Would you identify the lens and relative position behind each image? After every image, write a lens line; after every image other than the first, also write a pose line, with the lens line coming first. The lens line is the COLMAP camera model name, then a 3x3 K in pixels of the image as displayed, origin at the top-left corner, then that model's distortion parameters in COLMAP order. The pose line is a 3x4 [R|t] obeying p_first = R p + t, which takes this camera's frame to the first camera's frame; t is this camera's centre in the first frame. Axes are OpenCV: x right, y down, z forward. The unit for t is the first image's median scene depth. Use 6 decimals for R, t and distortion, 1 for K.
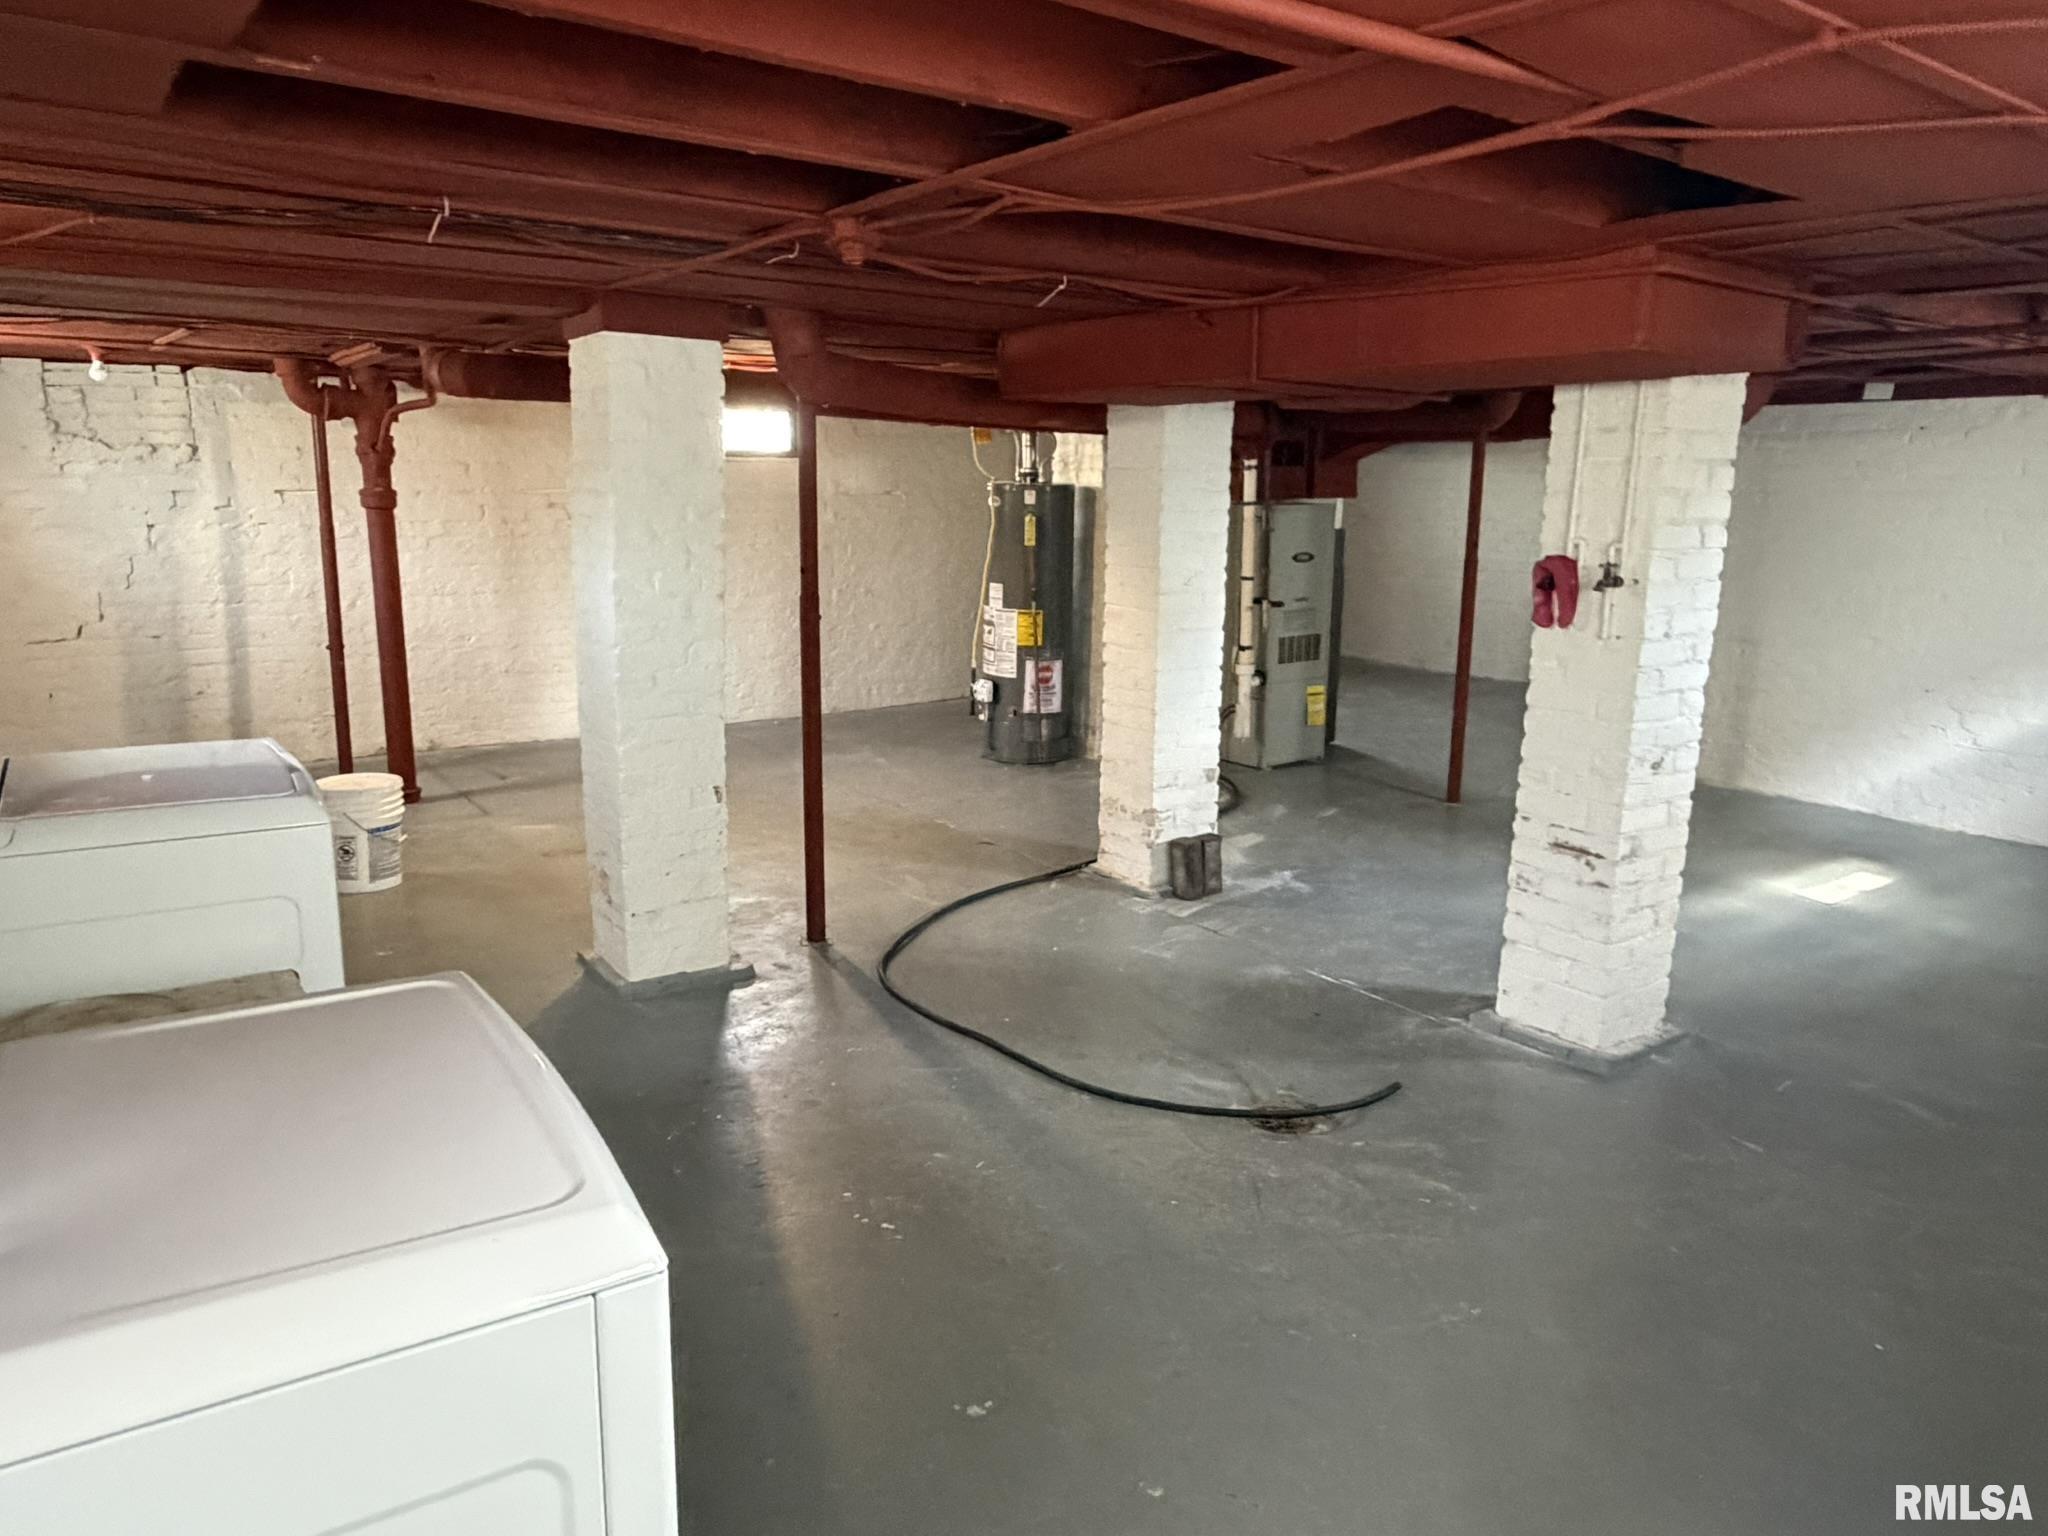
lens RADIAL K [[1383.3, 0, 1023.3], [0, 1383.3, 765.9], [0, 0, 1]] dist [0.002639, 0.000589]
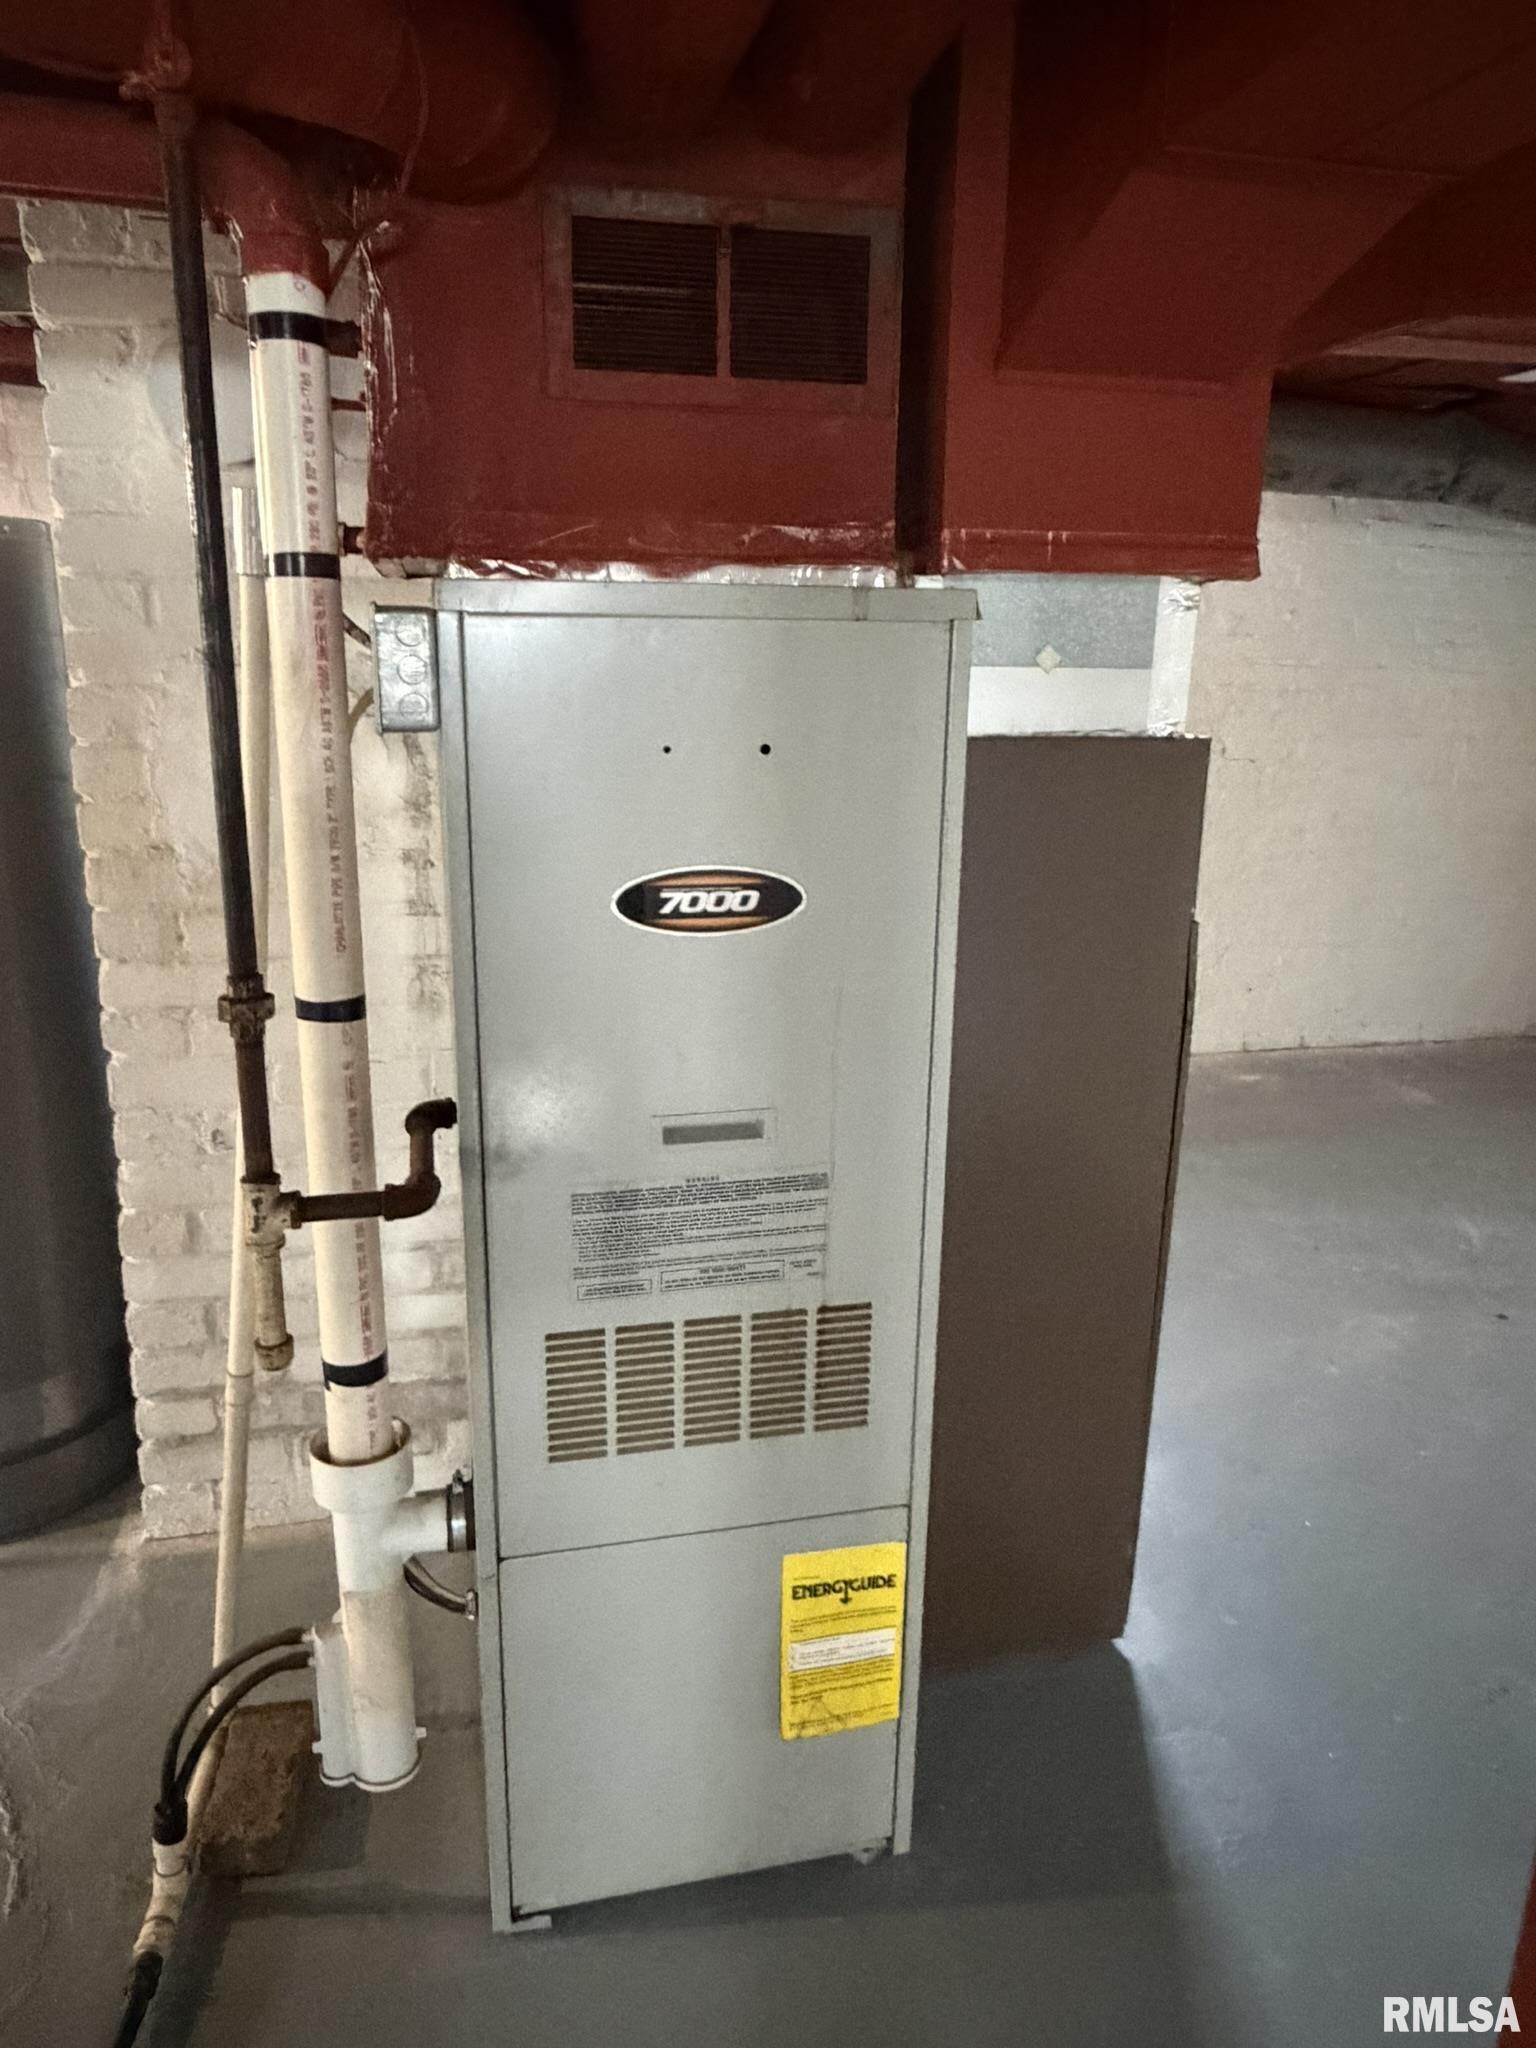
lens RADIAL K [[1383.3, 0, 768.9], [0, 1383.3, 1024.5], [0, 0, 1]] dist [0.002639, 0.000589]
pose [[0.912942, 0.120105, -0.390014, 0.275014], [-0.101890, 0.992527, 0.067147, -0.146006], [0.395164, -0.021563, 0.918357, 0.836882]]
